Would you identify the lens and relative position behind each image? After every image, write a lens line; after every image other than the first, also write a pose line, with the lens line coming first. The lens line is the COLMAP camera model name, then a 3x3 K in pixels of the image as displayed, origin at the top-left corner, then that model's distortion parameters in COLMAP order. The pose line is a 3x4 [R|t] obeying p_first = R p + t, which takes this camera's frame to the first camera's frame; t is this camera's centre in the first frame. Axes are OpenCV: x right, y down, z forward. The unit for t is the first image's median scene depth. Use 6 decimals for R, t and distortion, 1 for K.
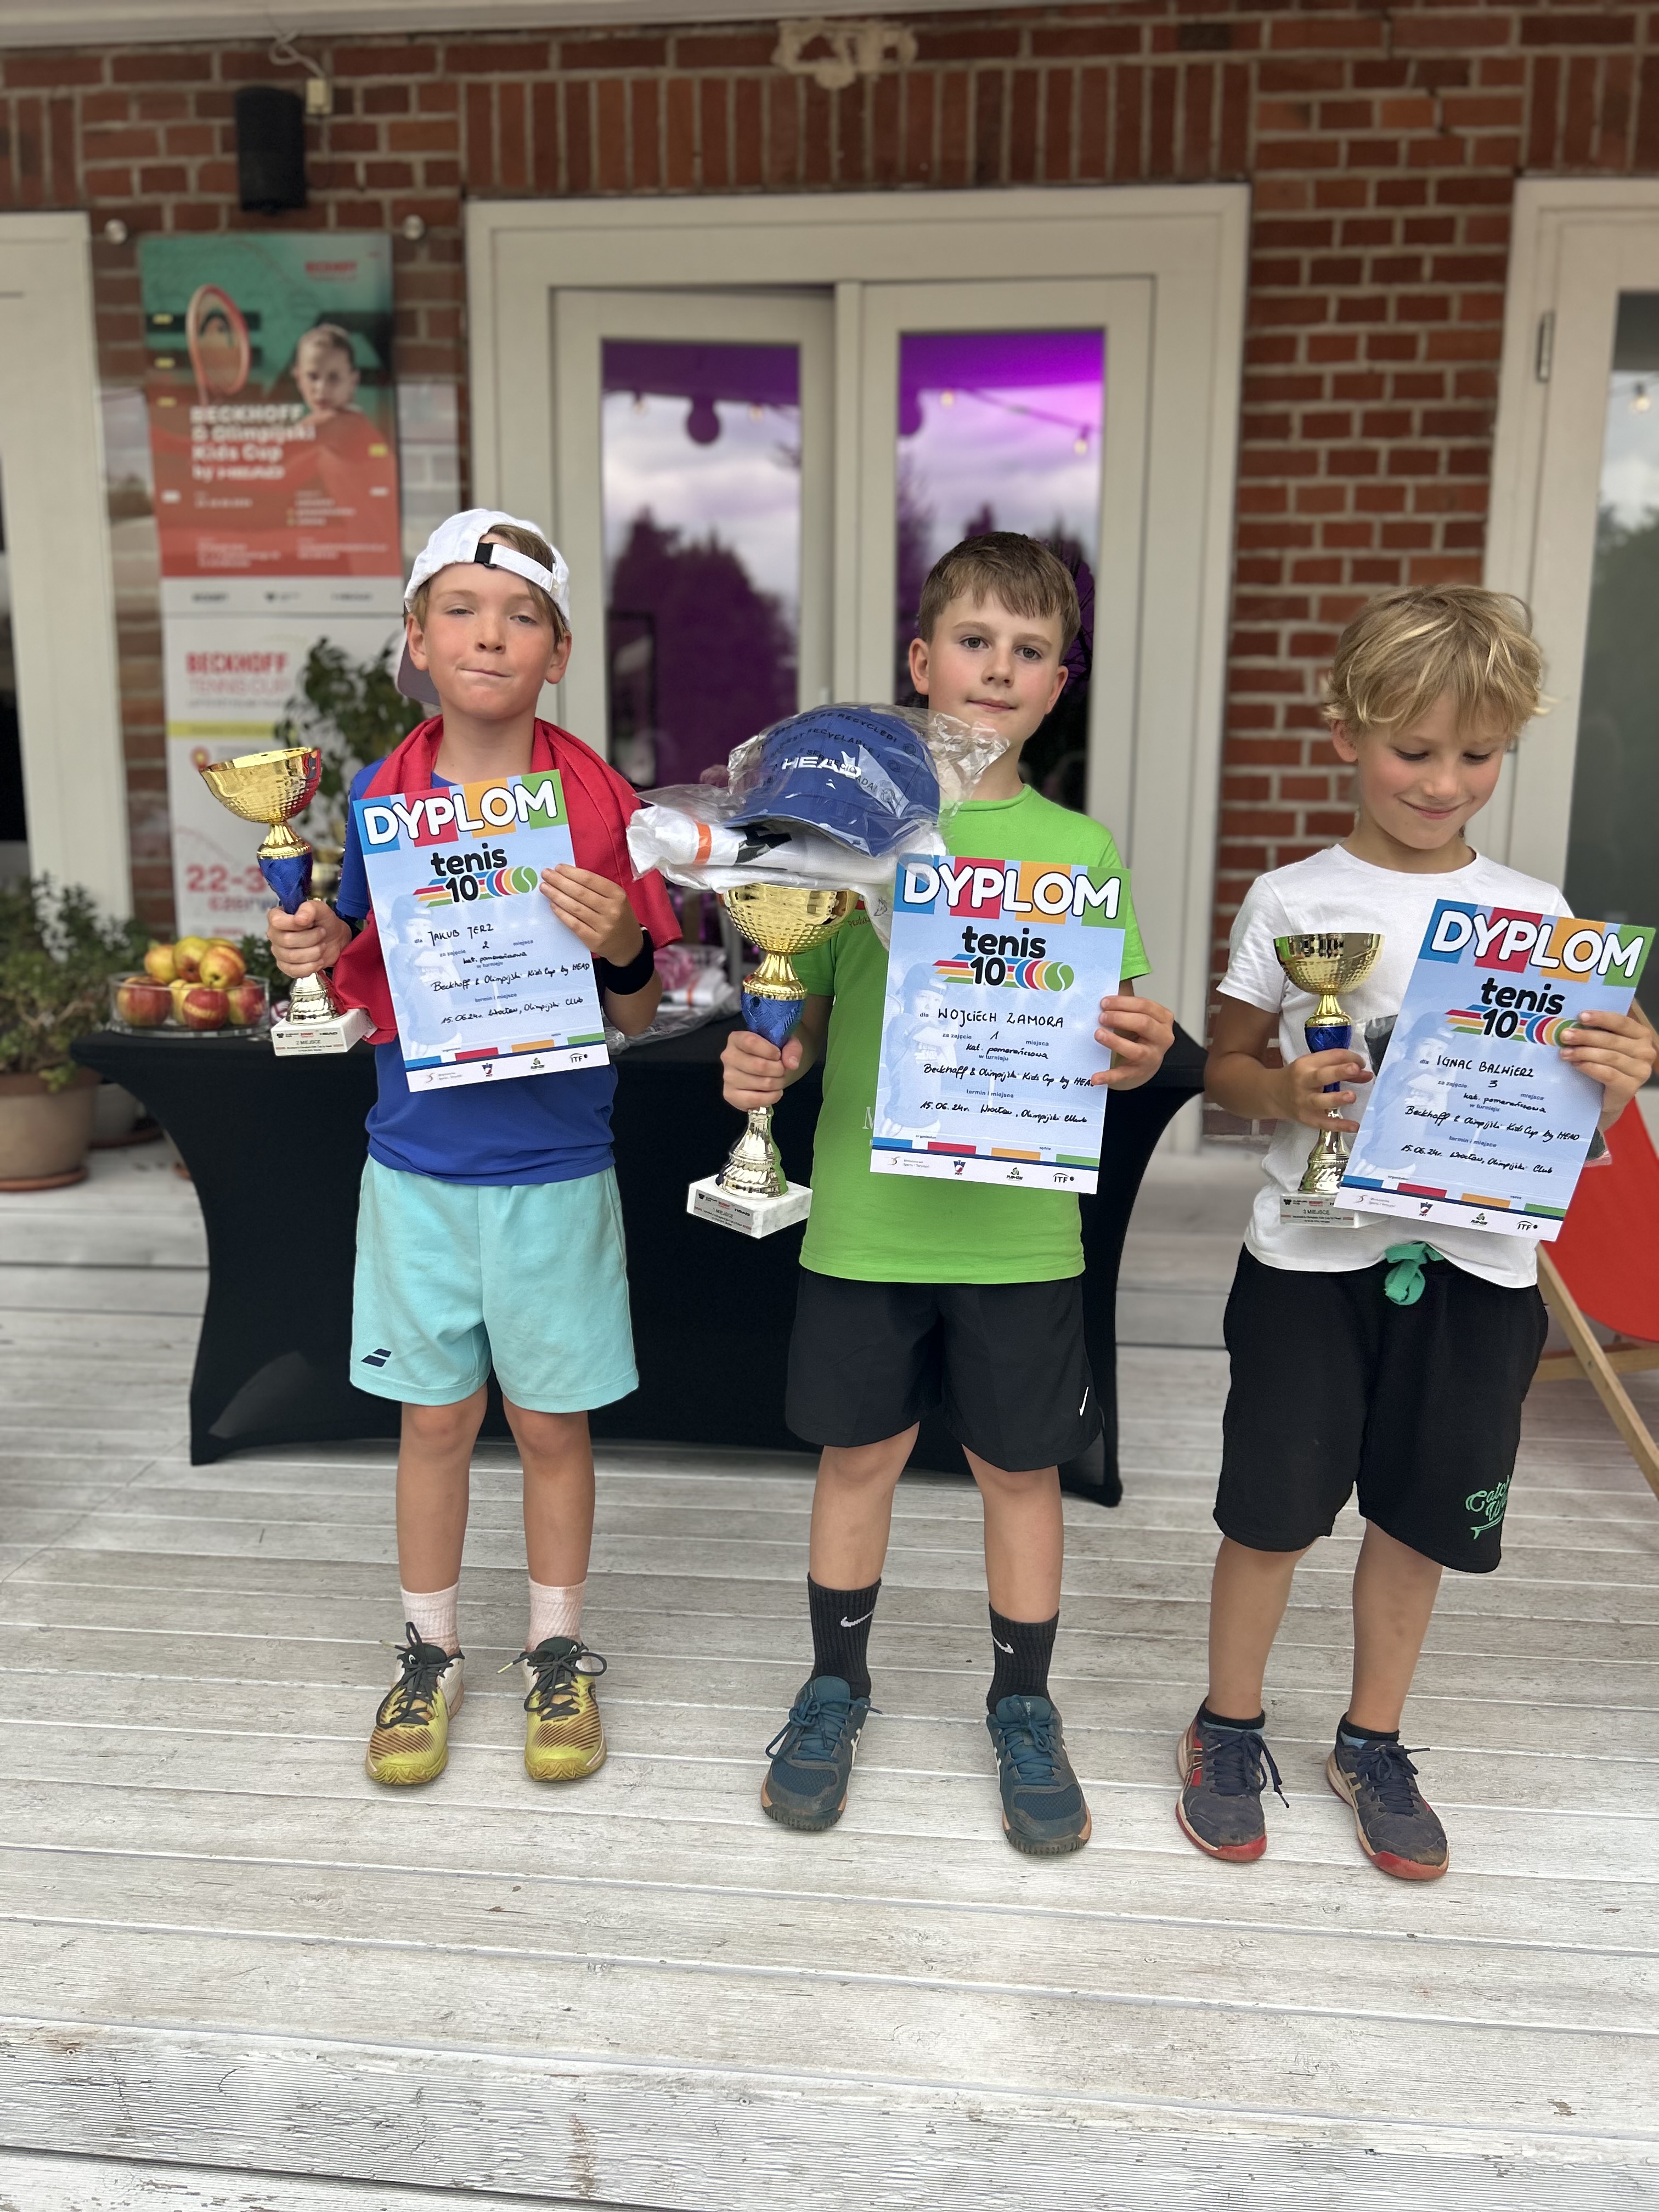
lens RADIAL K [[1681.6, 0, 811.1], [0, 1681.6, 1114.3], [0, 0, 1]] dist [0.044582, -0.058294]
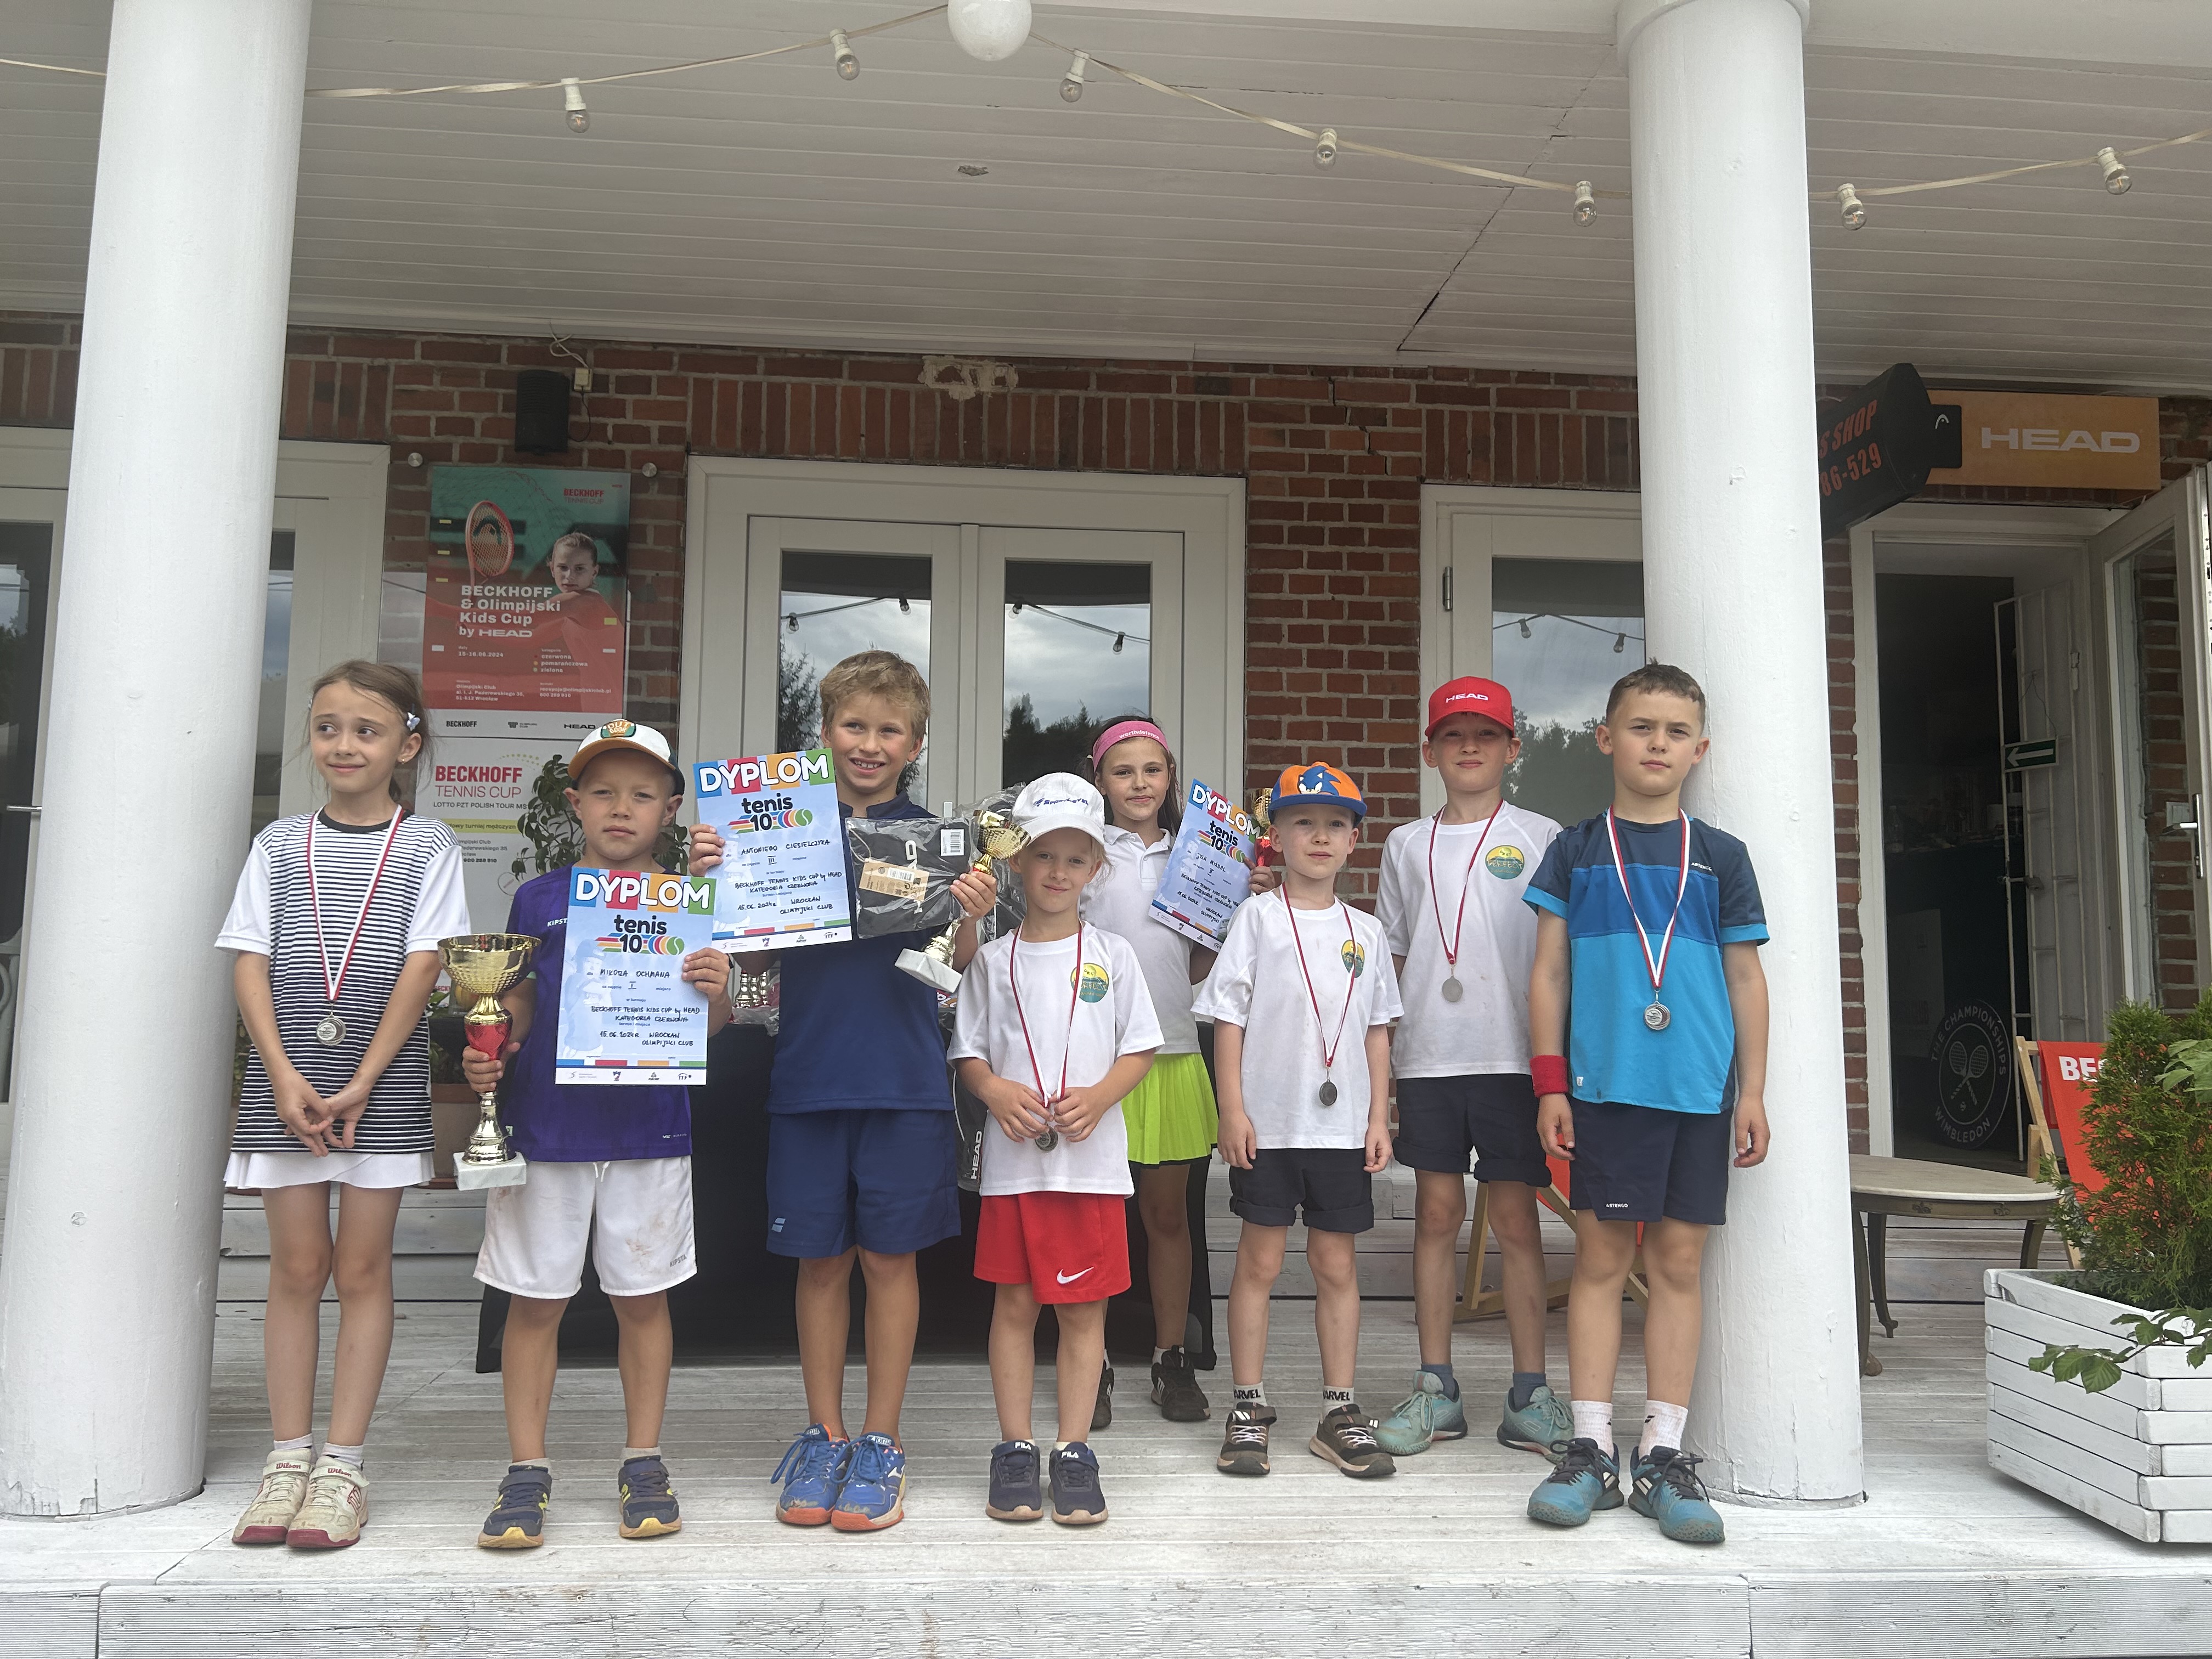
lens RADIAL K [[1681.6, 0, 1087.0], [0, 1681.6, 828.6], [0, 0, 1]] dist [0.044582, -0.058294]
pose [[0.986522, 0.022379, 0.162090, -0.104546], [0.022244, 0.963066, -0.268347, 0.128726], [-0.162109, 0.268336, 0.949588, -0.274034]]
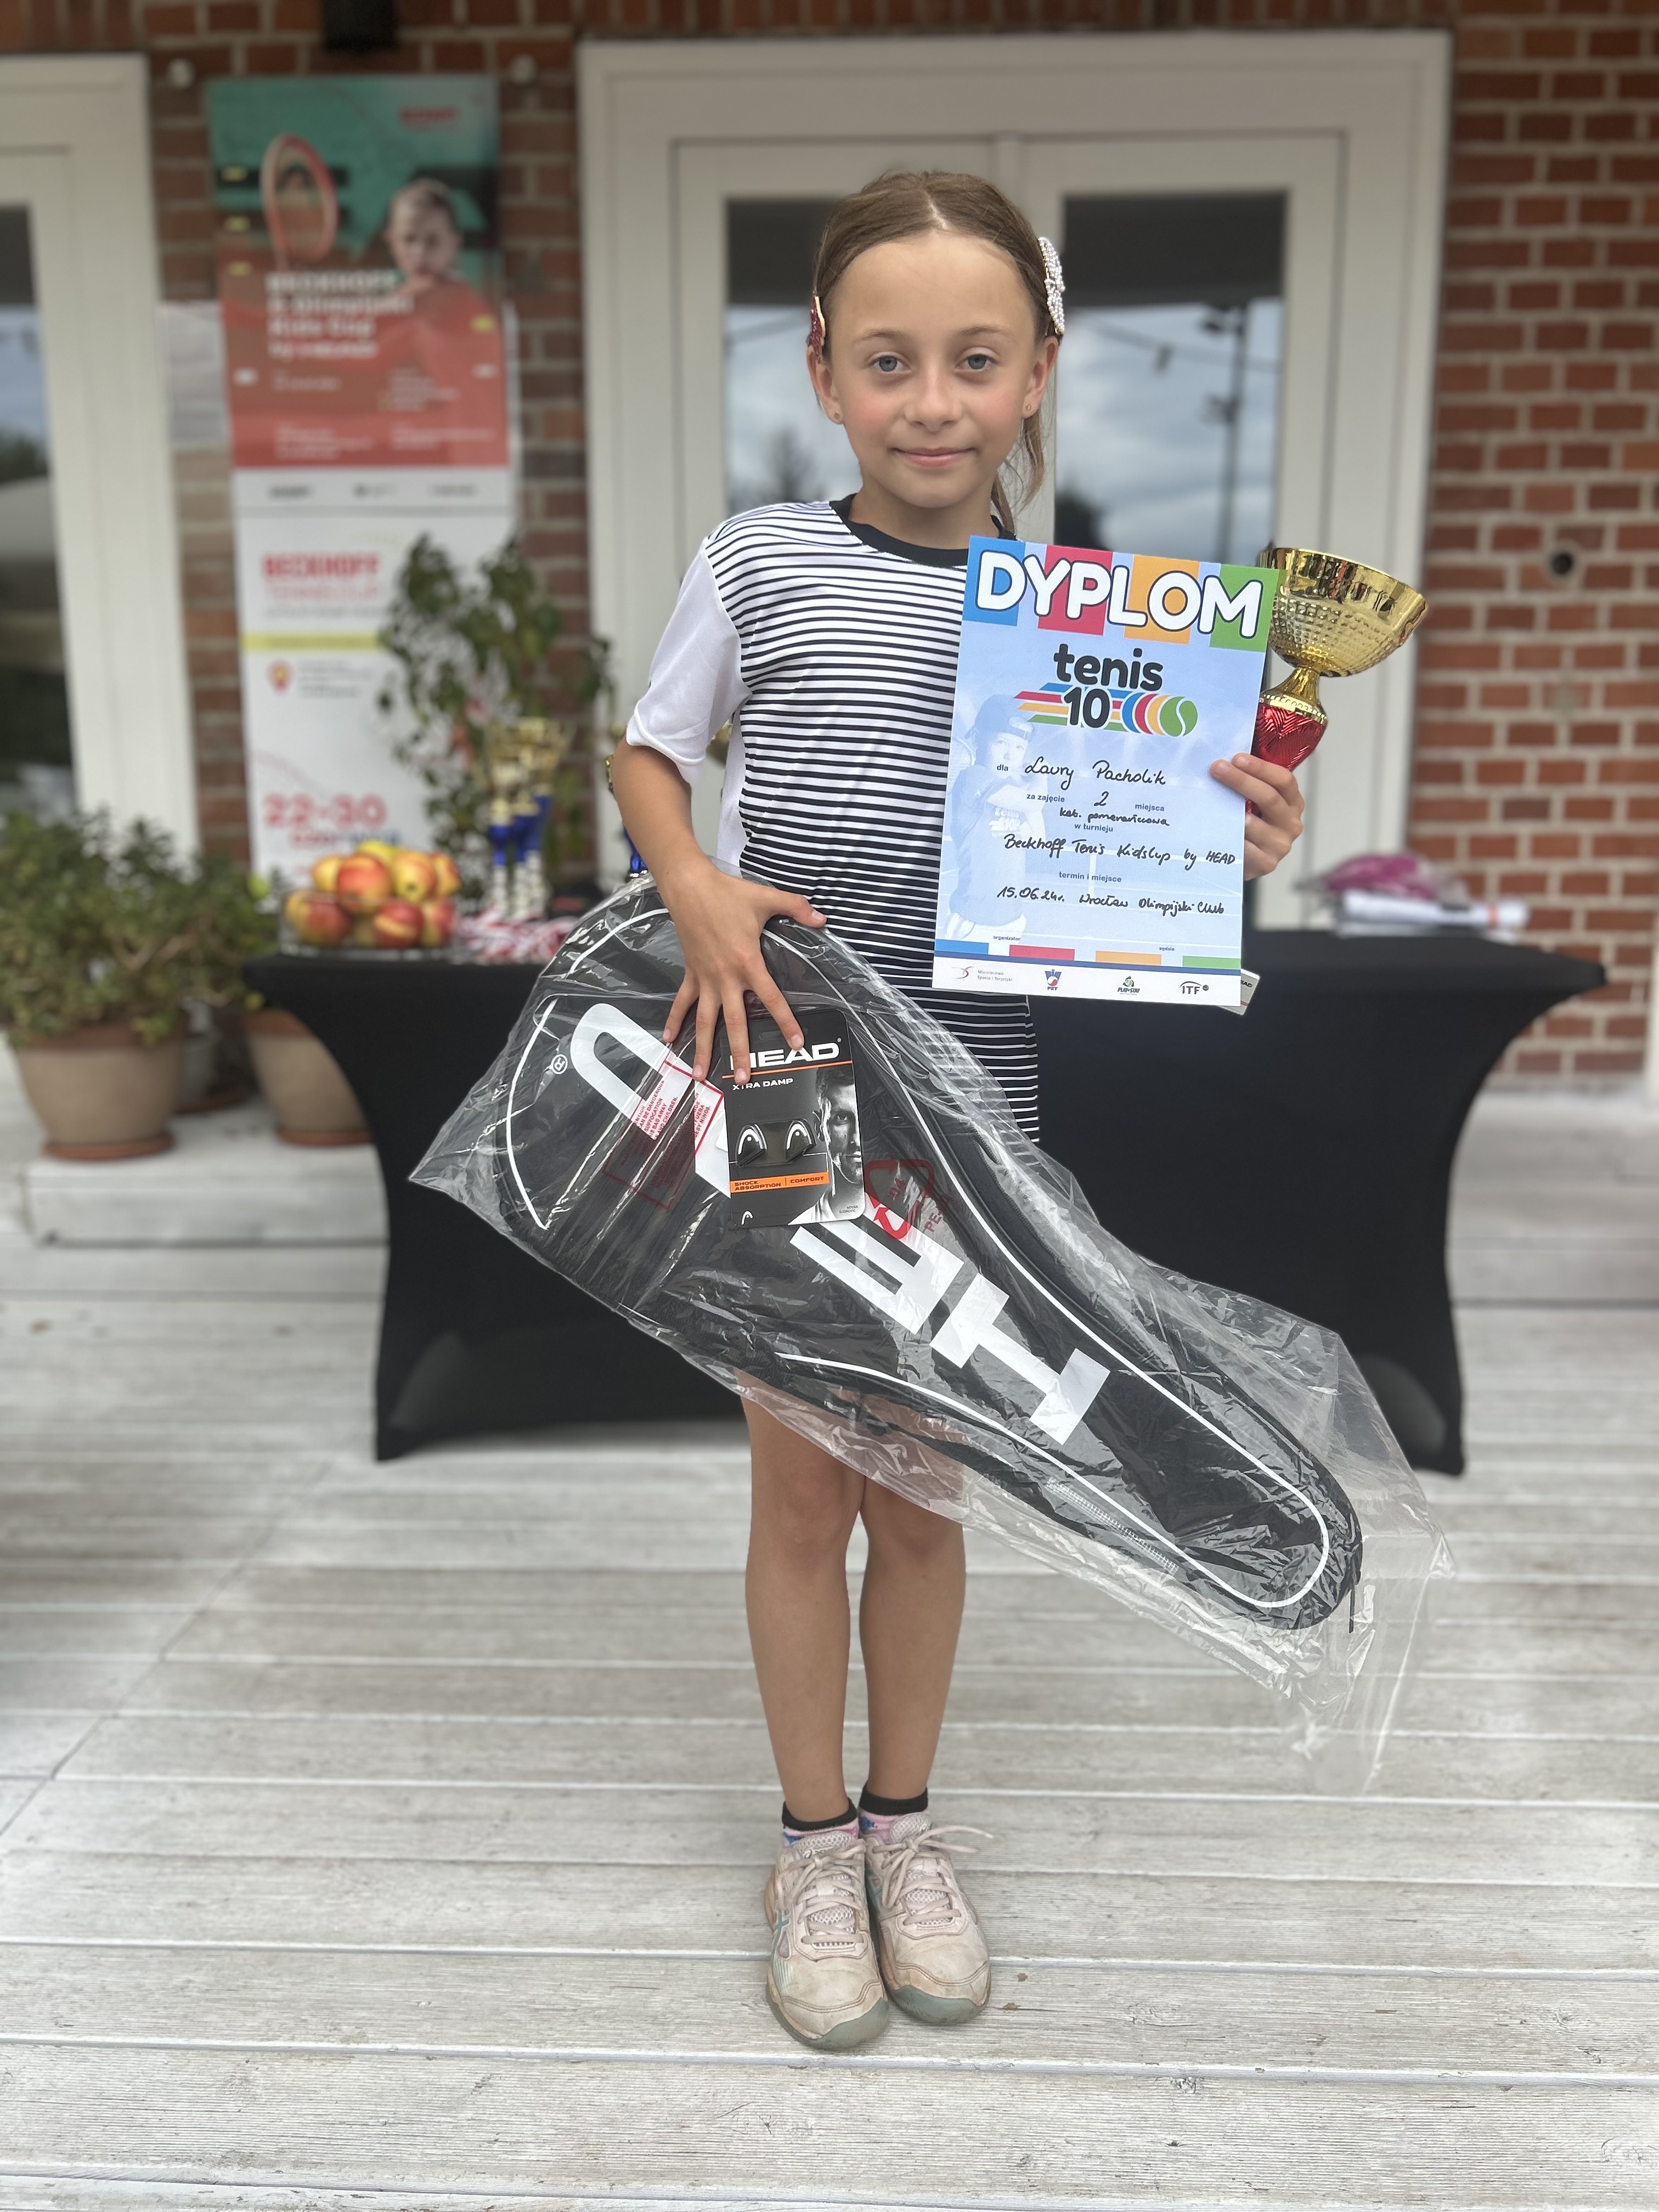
lens RADIAL K [[1681.6, 0, 832.4], [0, 1681.6, 1116.6], [0, 0, 1]] dist [0.044582, -0.058294]
pose [[0.998334, -0.020489, 0.053943, -0.135459], [0.020062, 0.999763, 0.008449, 0.022394], [-0.054104, -0.007353, 0.998508, 0.101306]]
